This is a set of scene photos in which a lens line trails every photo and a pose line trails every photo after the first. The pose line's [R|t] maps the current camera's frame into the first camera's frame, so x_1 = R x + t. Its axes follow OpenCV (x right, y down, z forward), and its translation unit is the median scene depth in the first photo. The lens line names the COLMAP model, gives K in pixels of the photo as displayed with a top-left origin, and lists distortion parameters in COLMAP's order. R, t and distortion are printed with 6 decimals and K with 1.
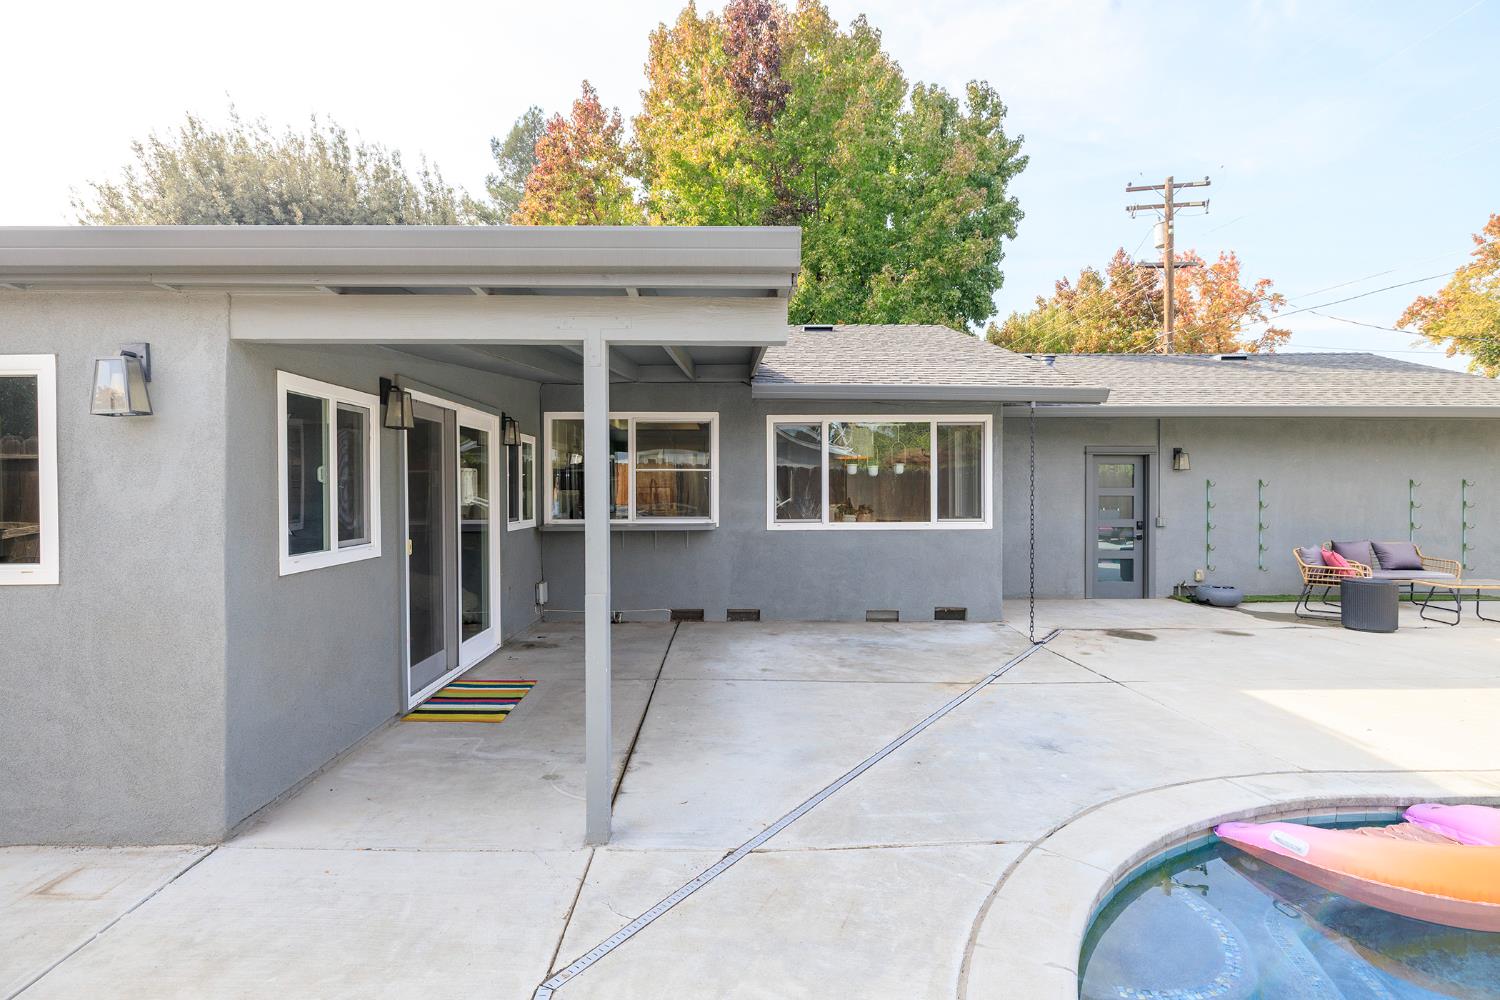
lens RADIAL K [[730.7, 0, 748.4], [0, 730.7, 495.8], [0, 0, 1]] dist [0.020181, -0.000150]
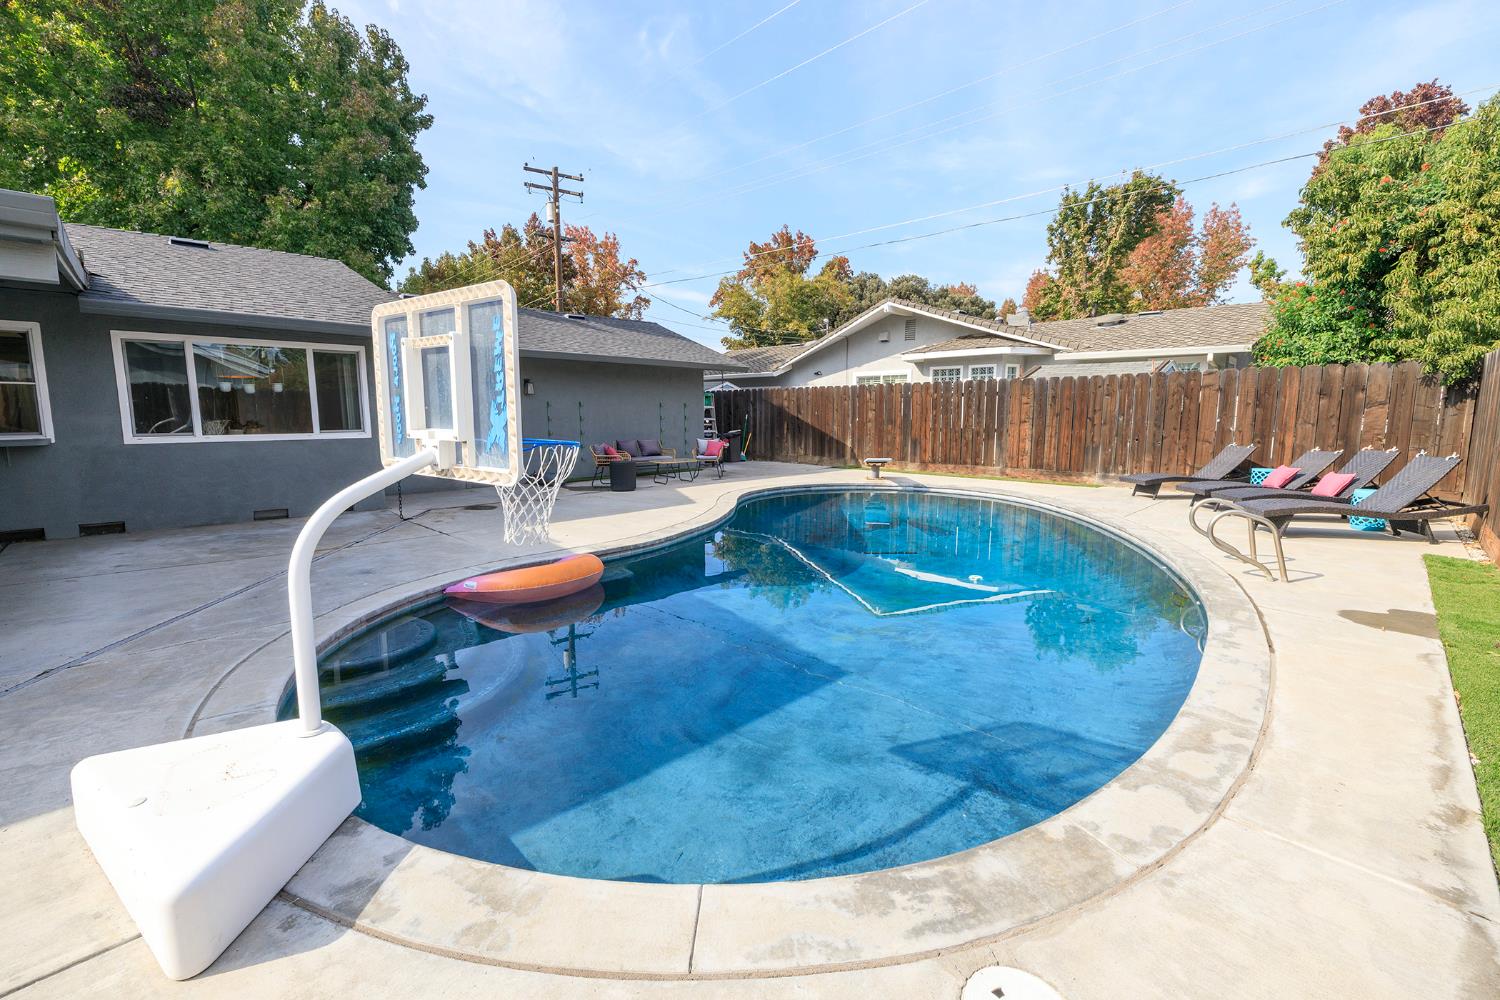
lens RADIAL K [[634.6, 0, 749.7], [0, 634.6, 493.3], [0, 0, 1]] dist [0.001763, 0.000008]
pose [[0.732994, -0.084675, 0.674945, 0.027220], [0.003969, 0.992738, 0.120233, 0.005014], [-0.680224, -0.085451, 0.728007, -0.116732]]
